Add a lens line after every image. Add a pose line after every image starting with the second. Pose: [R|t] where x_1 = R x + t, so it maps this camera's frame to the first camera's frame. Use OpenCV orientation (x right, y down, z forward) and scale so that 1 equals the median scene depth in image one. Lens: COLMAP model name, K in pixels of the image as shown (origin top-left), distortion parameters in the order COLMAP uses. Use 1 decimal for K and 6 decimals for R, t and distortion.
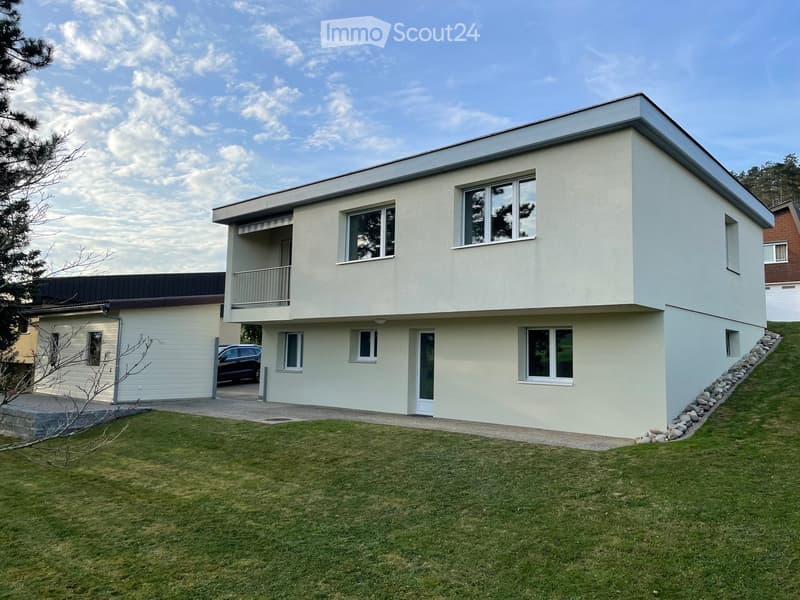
lens RADIAL K [[617.5, 0, 400.0], [0, 617.5, 300.0], [0, 0, 1]] dist [-0.005684, -0.005502]
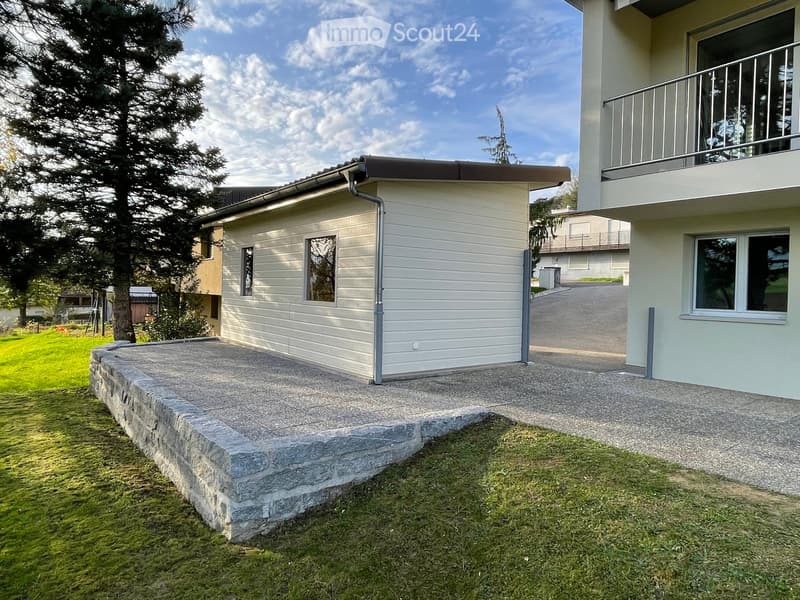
lens RADIAL K [[495.9, 0, 378.3], [0, 495.9, 297.6], [0, 0, 1]] dist [-0.002024, 0.000392]
pose [[0.973046, 0.005680, -0.230541, -0.326959], [0.020302, 0.993705, 0.110171, 0.053206], [0.229716, -0.111882, 0.966806, 0.563323]]
